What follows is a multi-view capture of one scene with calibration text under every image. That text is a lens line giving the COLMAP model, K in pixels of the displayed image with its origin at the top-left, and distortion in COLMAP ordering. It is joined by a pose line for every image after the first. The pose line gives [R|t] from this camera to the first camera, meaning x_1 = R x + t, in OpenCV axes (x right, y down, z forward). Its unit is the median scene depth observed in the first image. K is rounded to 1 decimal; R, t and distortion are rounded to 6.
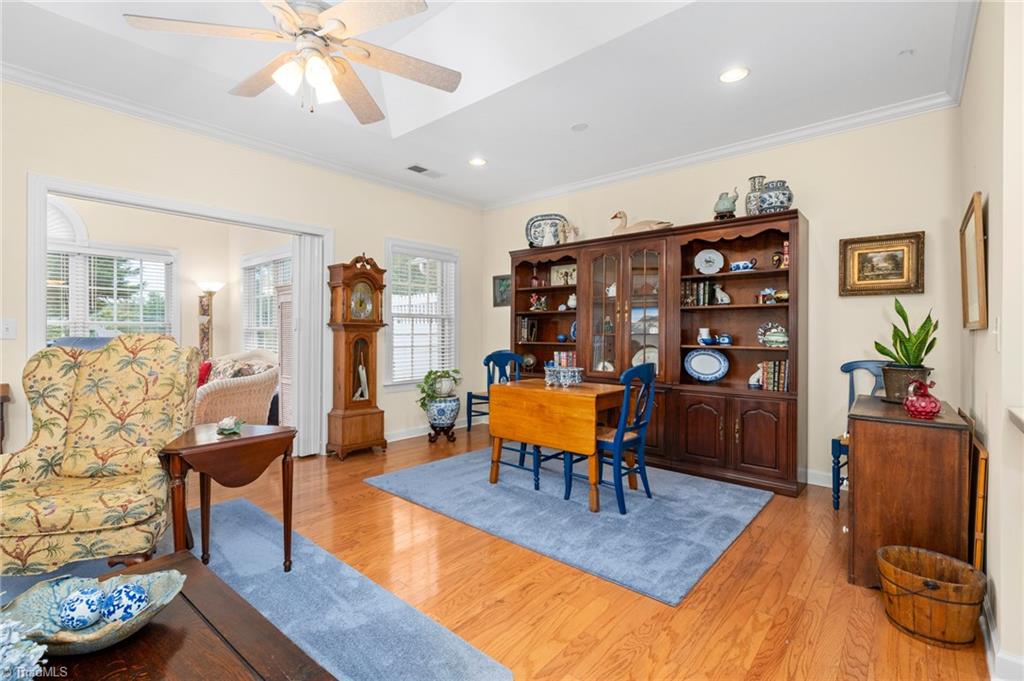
lens RADIAL K [[463.3, 0, 509.5], [0, 463.3, 333.1], [0, 0, 1]] dist [-0.004202, 0.001720]
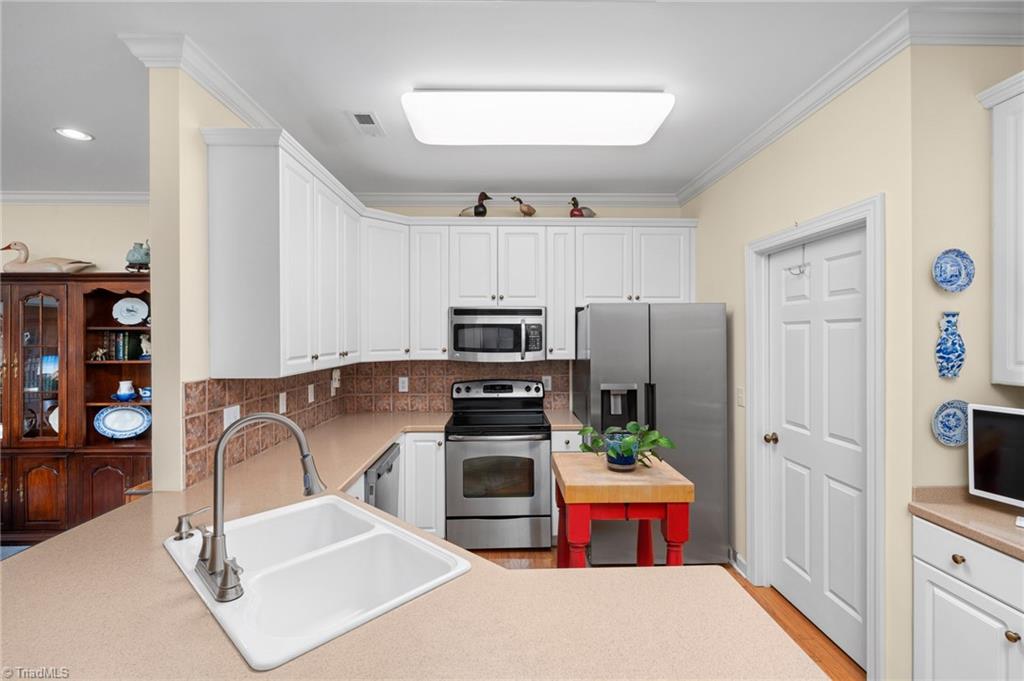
lens RADIAL K [[463.3, 0, 513.2], [0, 463.3, 337.6], [0, 0, 1]] dist [-0.004202, 0.001720]
pose [[0.730653, -0.007607, 0.682706, 0.328942], [0.007771, 0.999966, 0.002826, -0.089185], [-0.682704, 0.003241, 0.730688, -0.209778]]
